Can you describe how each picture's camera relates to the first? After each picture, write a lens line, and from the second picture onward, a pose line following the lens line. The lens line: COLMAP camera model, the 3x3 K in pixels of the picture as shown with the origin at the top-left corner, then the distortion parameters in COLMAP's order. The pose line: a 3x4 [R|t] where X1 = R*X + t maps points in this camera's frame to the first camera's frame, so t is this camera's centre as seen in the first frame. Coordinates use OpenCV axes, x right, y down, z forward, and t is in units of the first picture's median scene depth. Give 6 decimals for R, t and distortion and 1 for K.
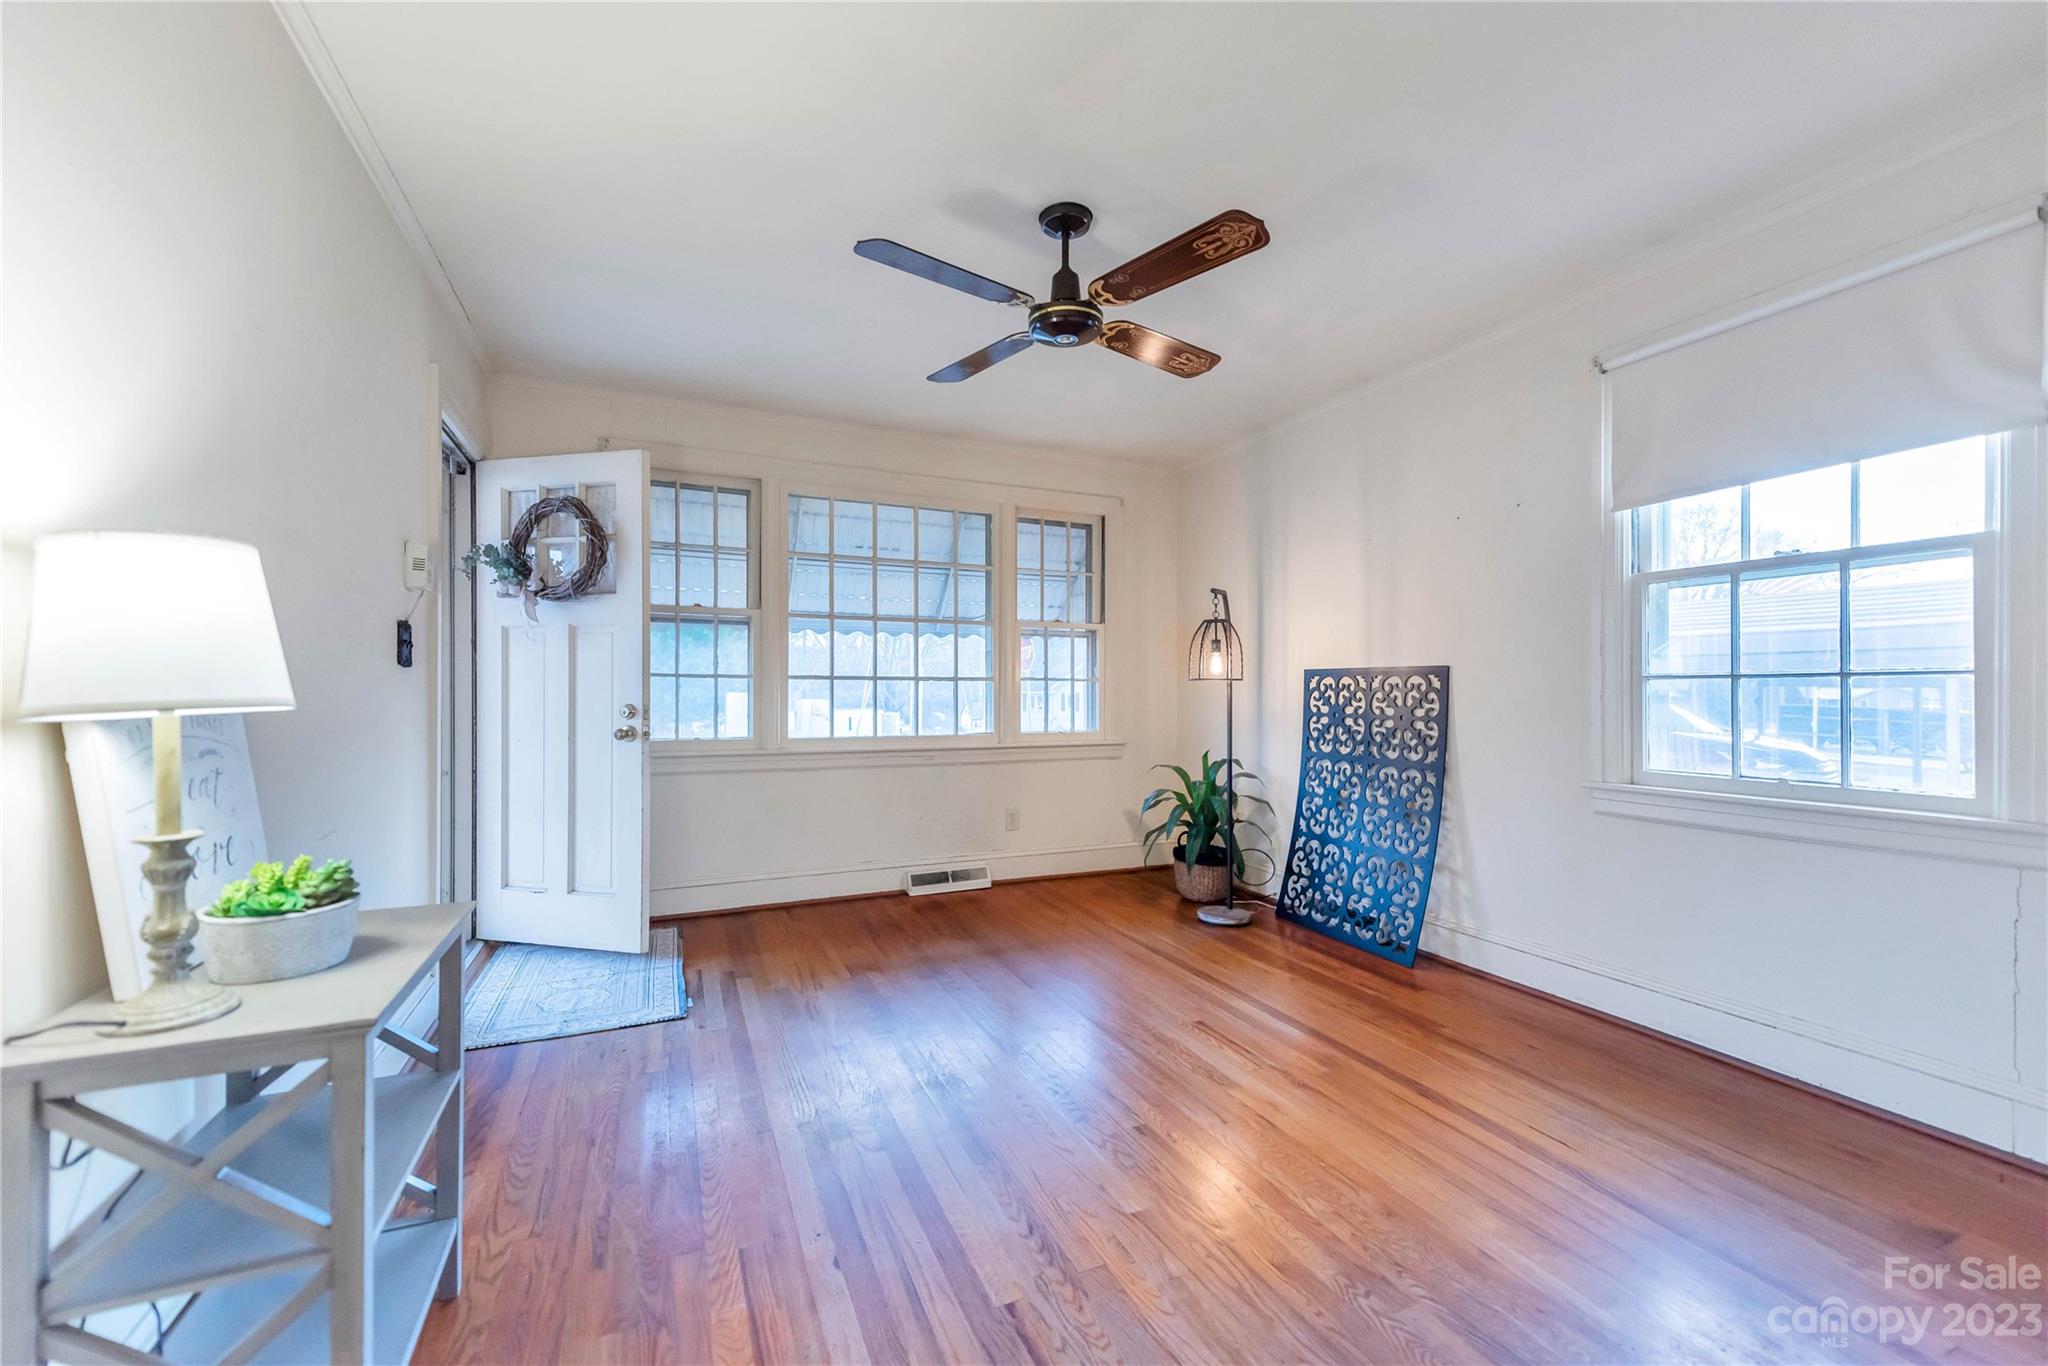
lens RADIAL K [[810.1, 0, 1015.8], [0, 810.1, 688.3], [0, 0, 1]] dist [0.016331, -0.004679]
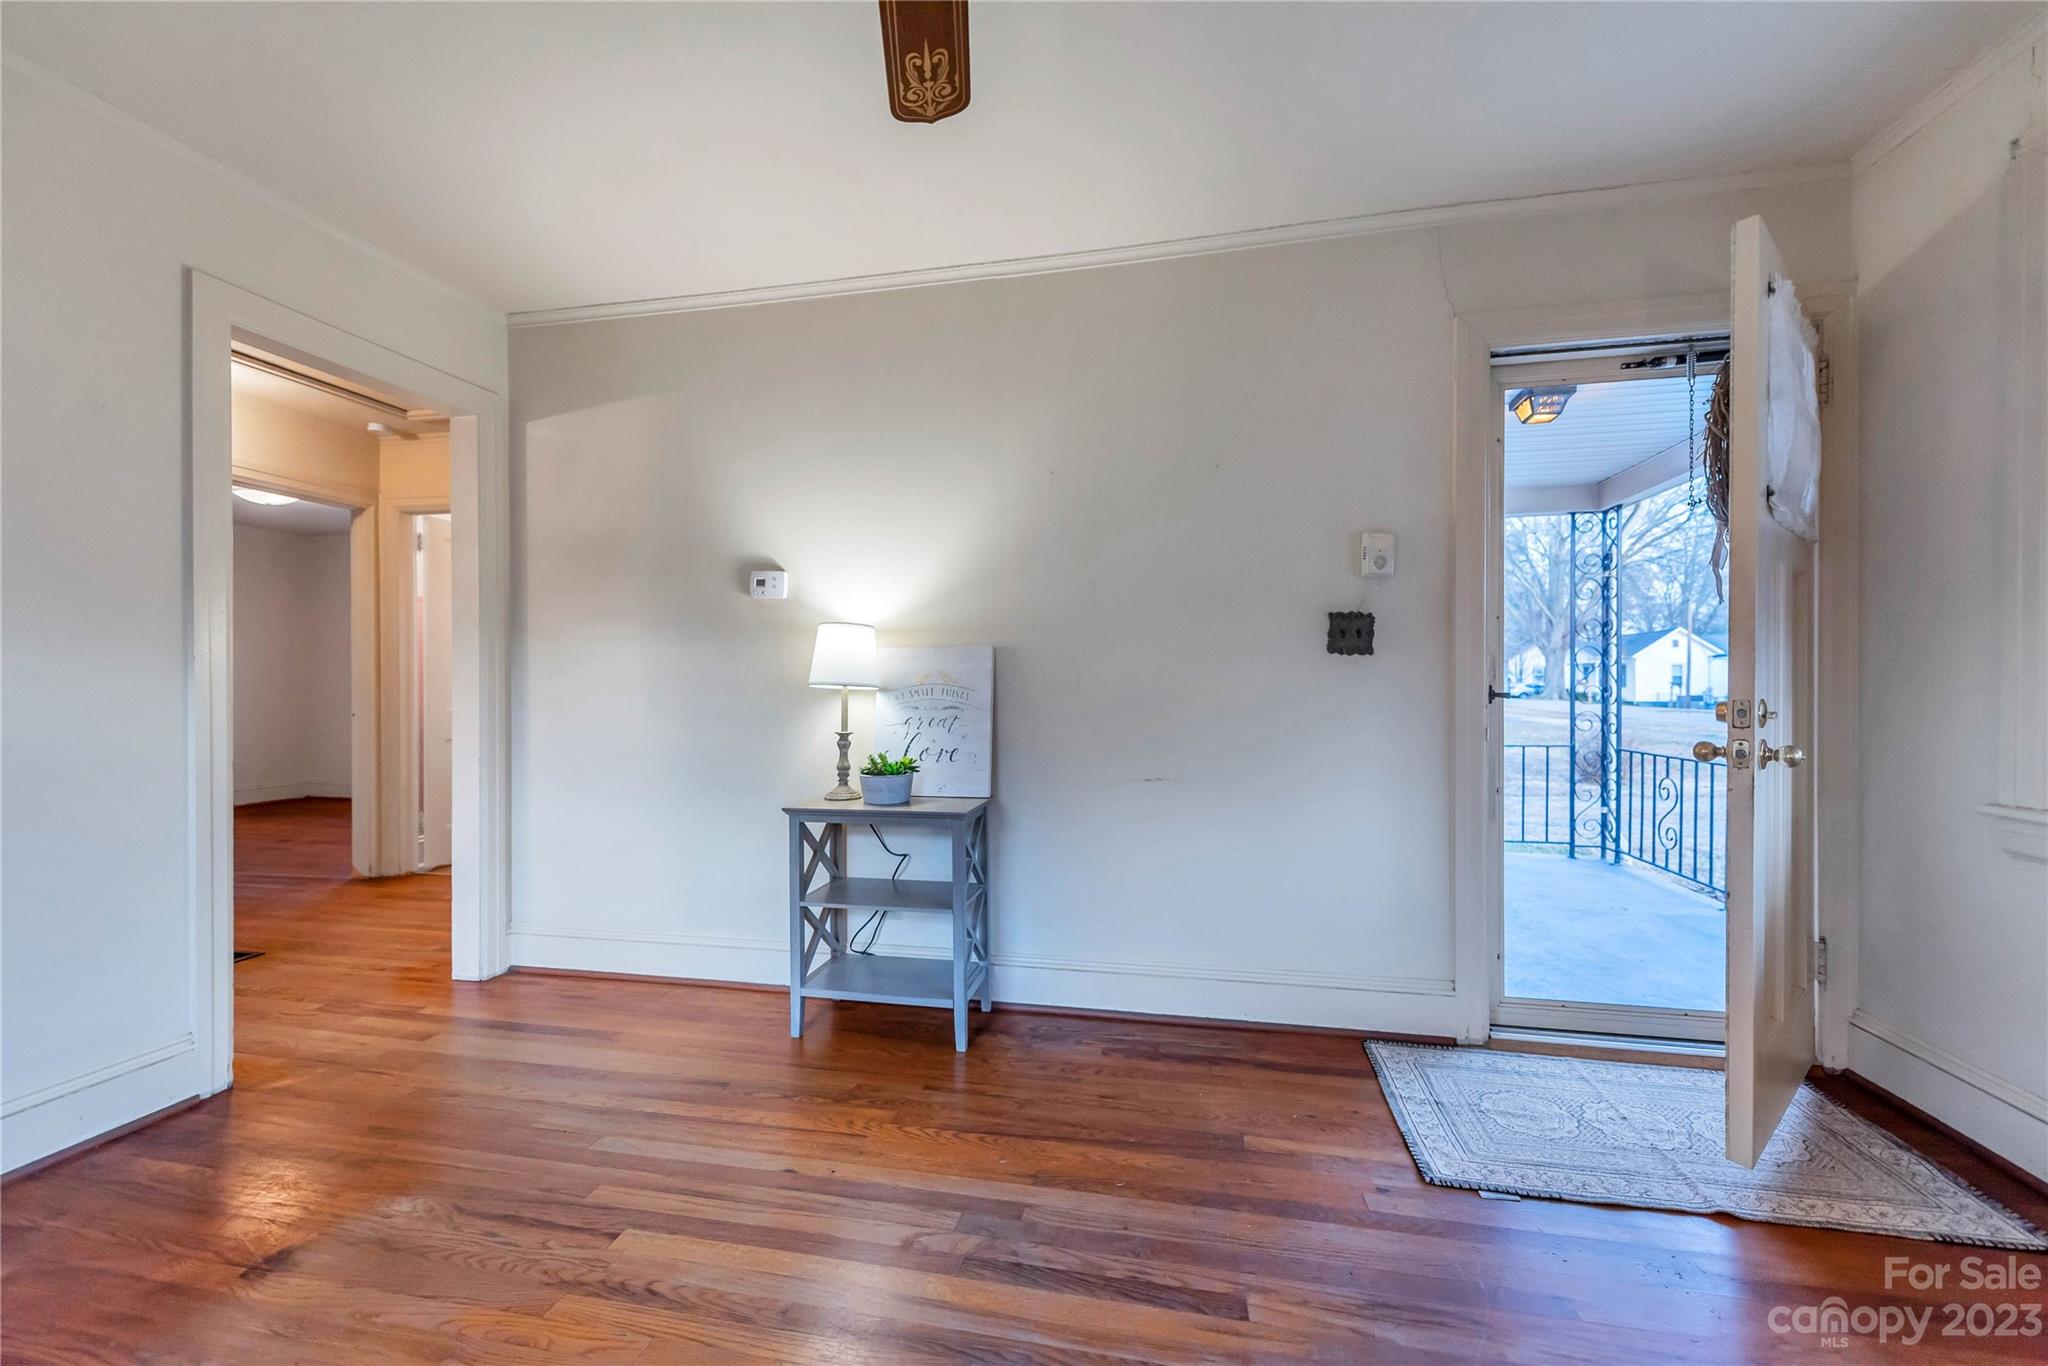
lens RADIAL K [[810.1, 0, 1020.5], [0, 810.1, 689.5], [0, 0, 1]] dist [0.016331, -0.004679]
pose [[-0.578247, 0.000656, -0.815862, 0.242232], [0.002727, 0.999996, -0.001128, 0.012235], [0.815857, -0.002877, -0.578246, 0.881987]]
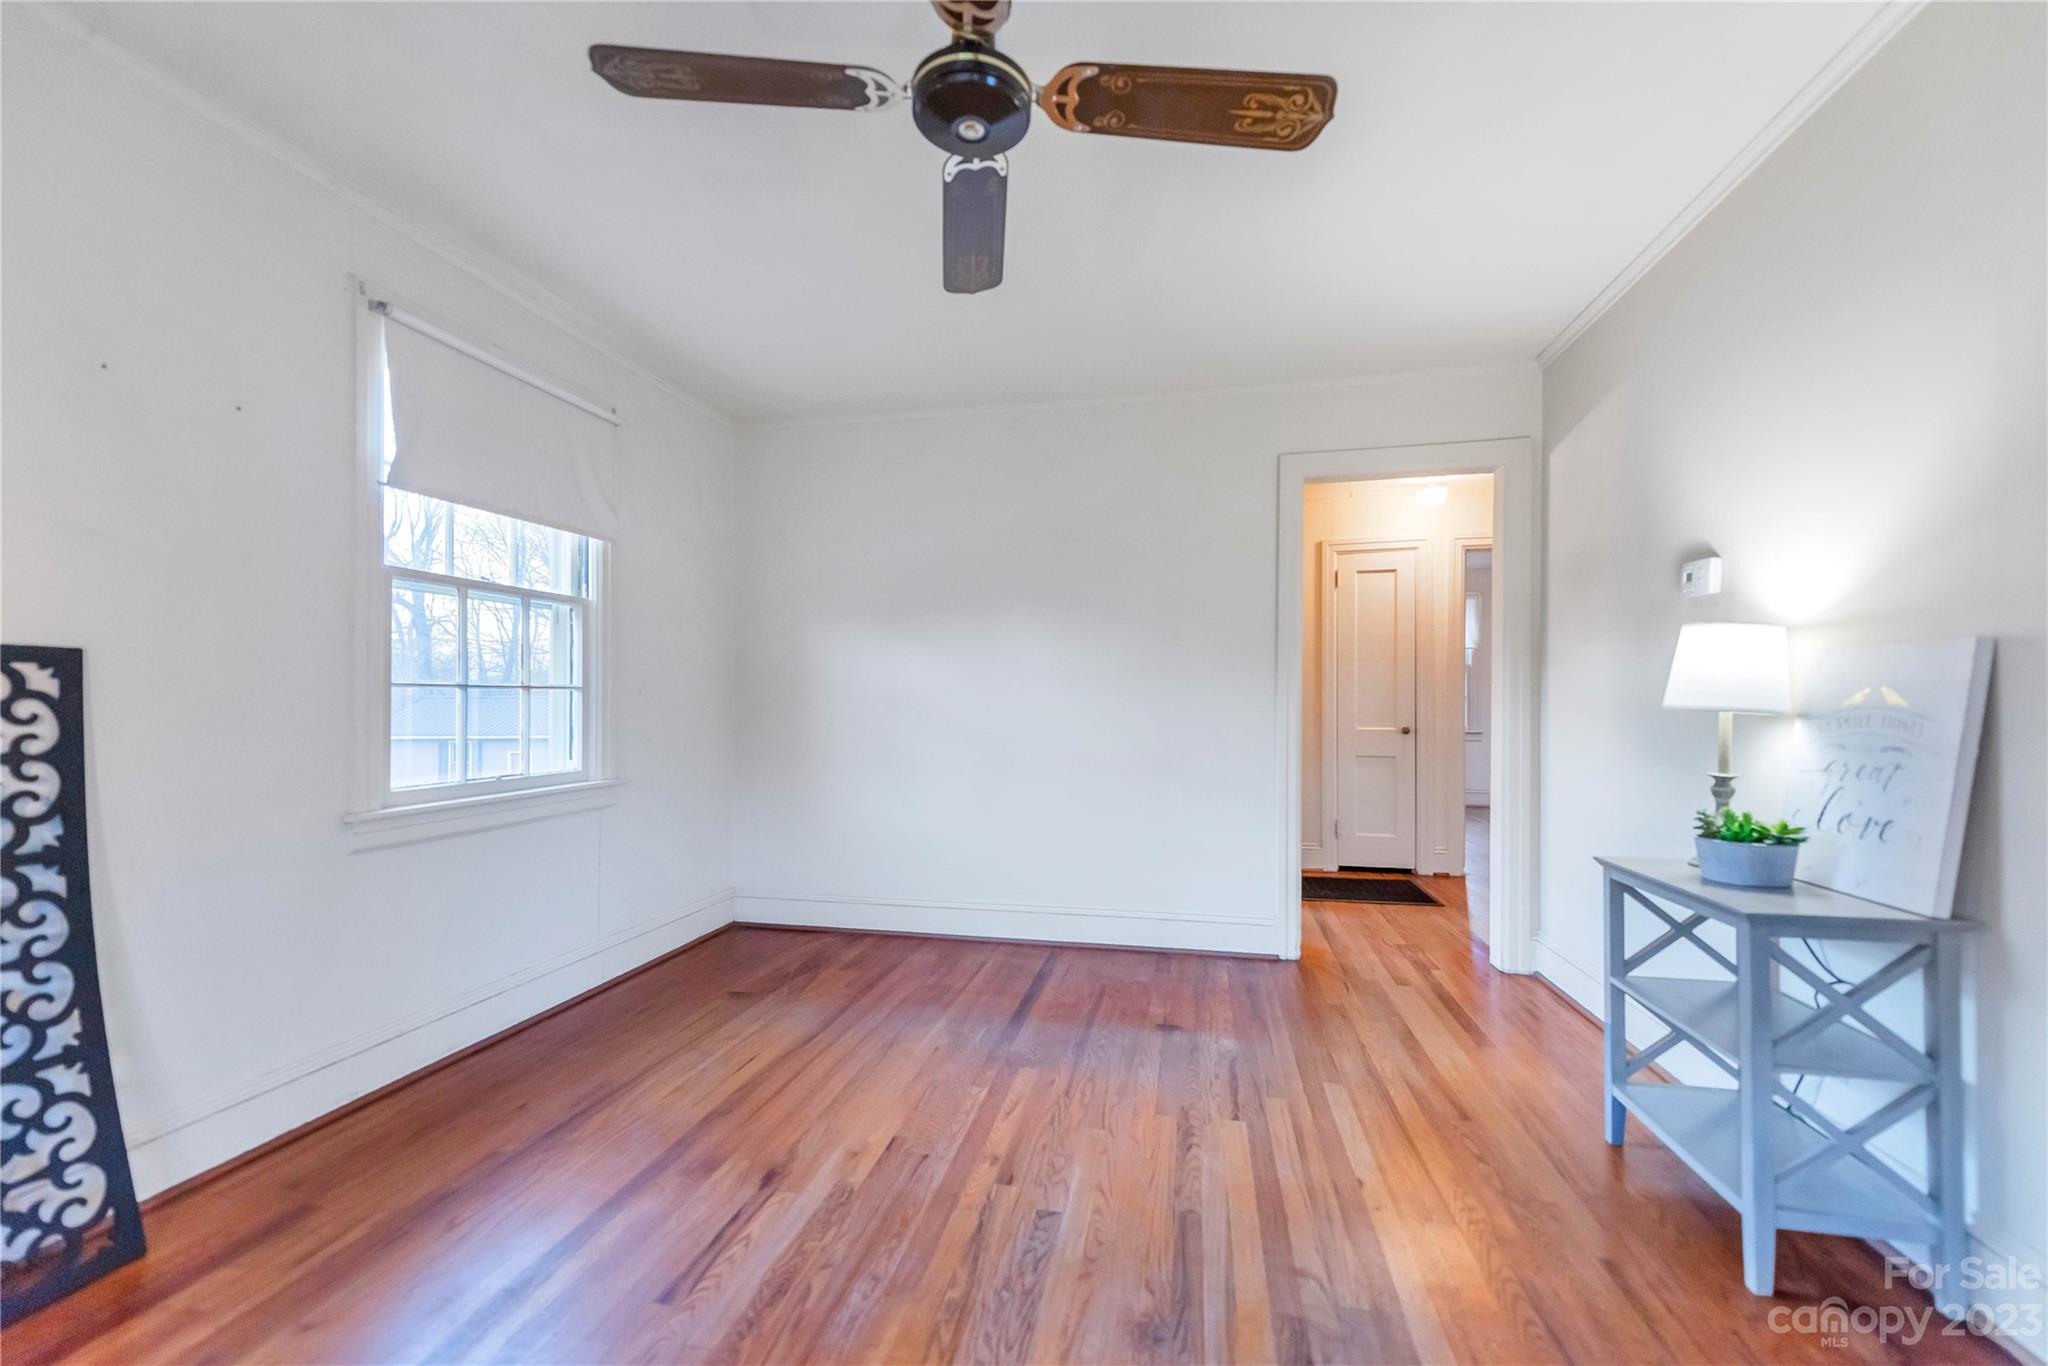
lens RADIAL K [[810.1, 0, 1029.1], [0, 810.1, 702.9], [0, 0, 1]] dist [0.016331, -0.004679]
pose [[-0.820095, 0.000207, 0.572228, -0.229767], [-0.002853, 0.999986, -0.004451, 0.006504], [-0.572221, -0.005282, -0.820083, 1.027317]]
